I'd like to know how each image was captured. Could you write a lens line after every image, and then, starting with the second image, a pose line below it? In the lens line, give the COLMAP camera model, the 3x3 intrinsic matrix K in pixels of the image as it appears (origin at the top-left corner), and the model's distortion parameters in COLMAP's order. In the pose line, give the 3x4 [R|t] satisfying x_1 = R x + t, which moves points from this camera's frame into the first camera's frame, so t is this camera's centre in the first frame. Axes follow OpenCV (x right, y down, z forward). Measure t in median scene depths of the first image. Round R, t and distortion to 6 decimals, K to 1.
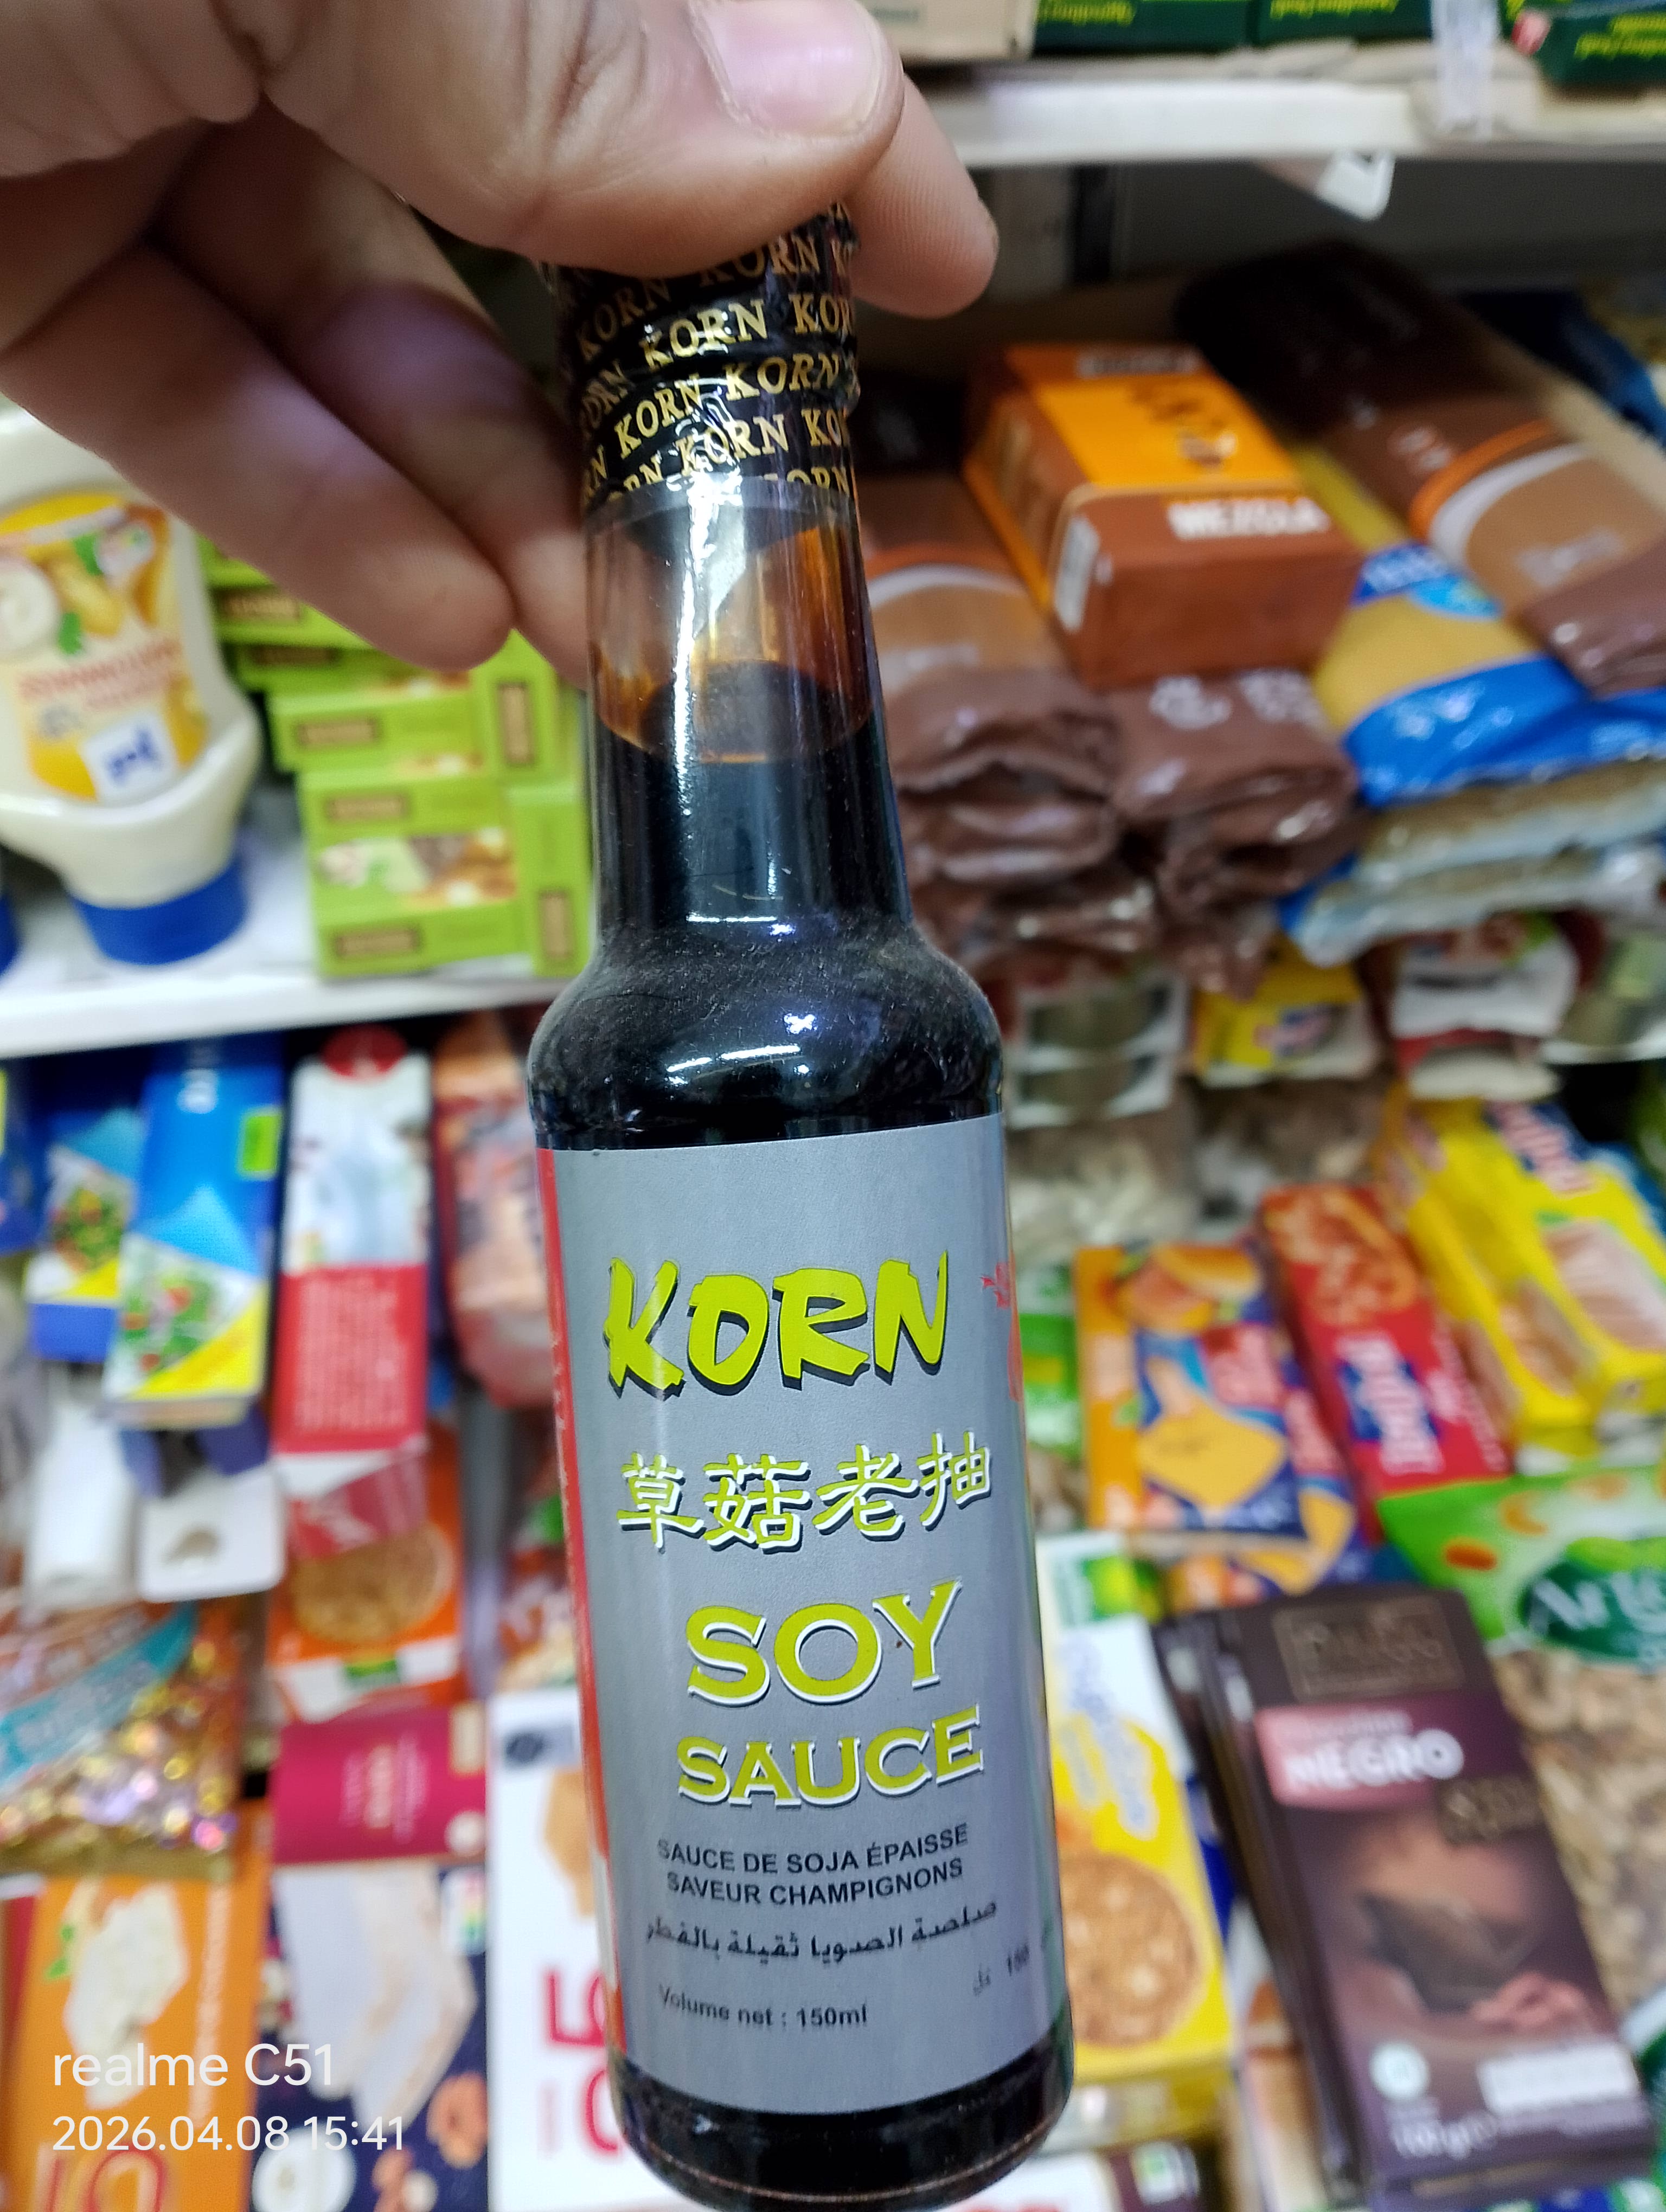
lens RADIAL K [[1668.6, 0, 735.4], [0, 1668.6, 1061.5], [0, 0, 1]] dist [0.013839, -0.062960]
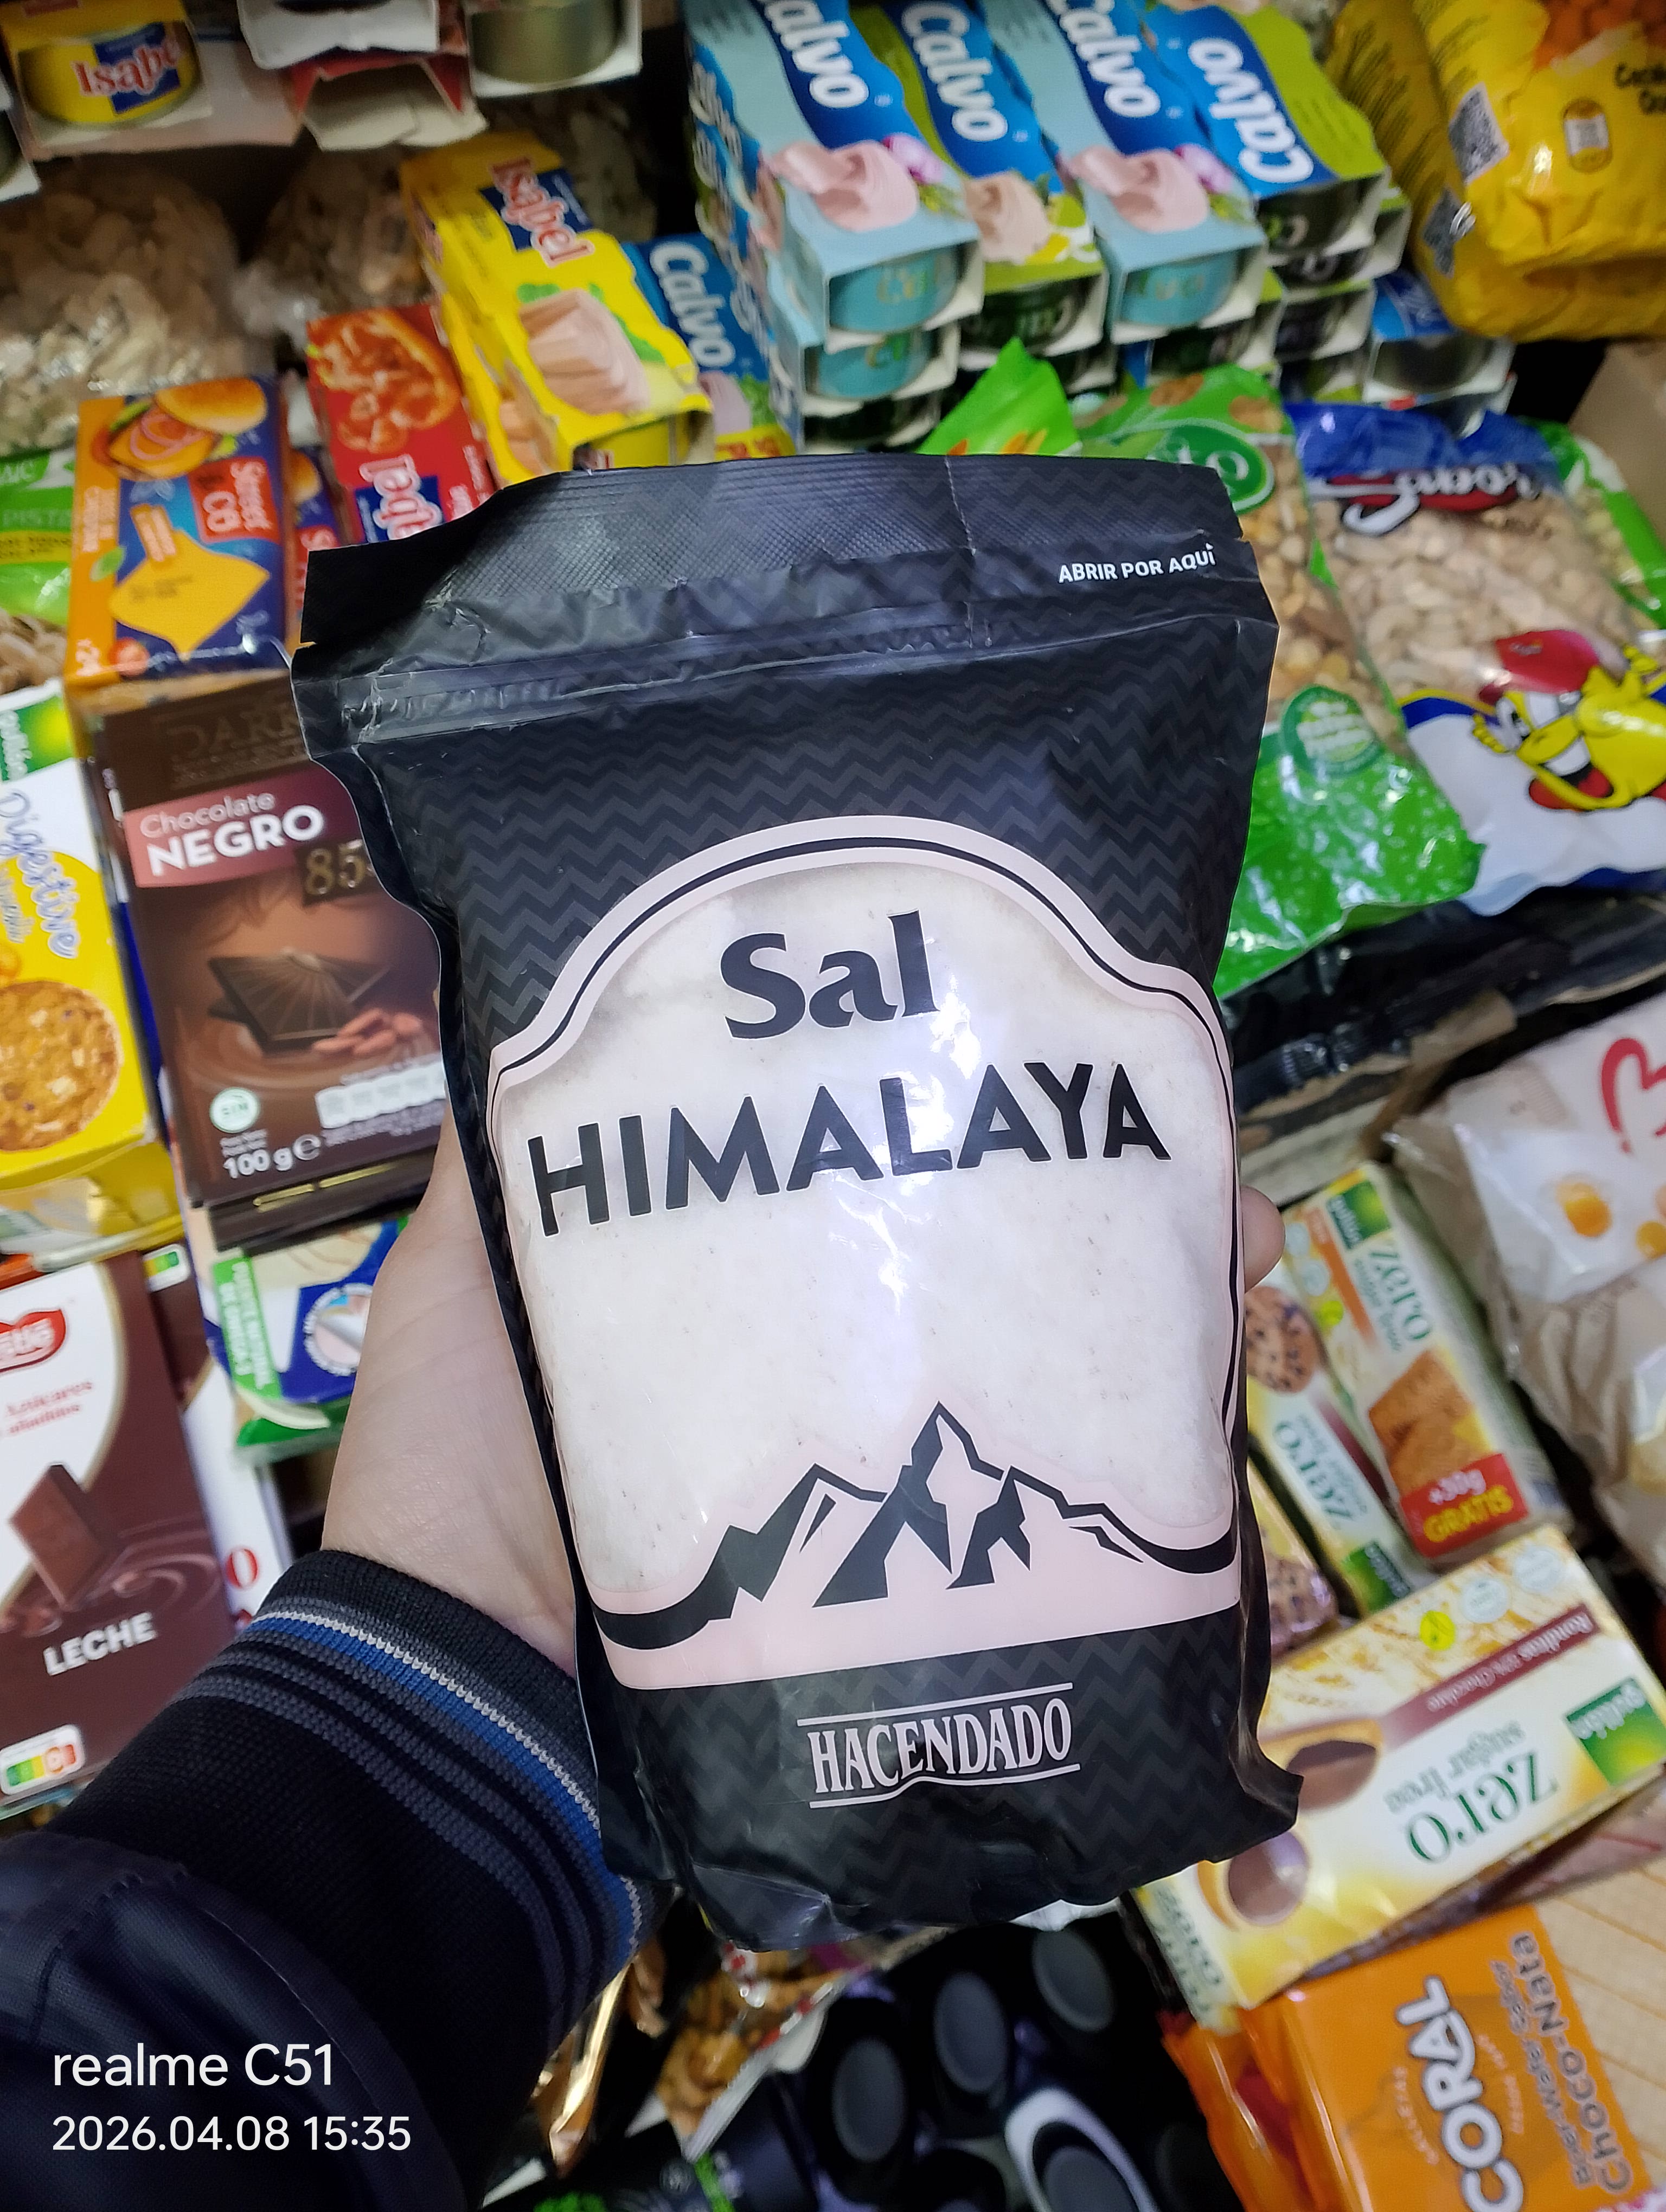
lens RADIAL K [[1668.6, 0, 874.9], [0, 1668.6, 1044.5], [0, 0, 1]] dist [0.013839, -0.062960]
pose [[0.968626, -0.177592, 0.173854, 0.505871], [0.107798, 0.930544, 0.349954, 0.207804], [-0.223927, -0.320234, 0.920493, -0.027511]]
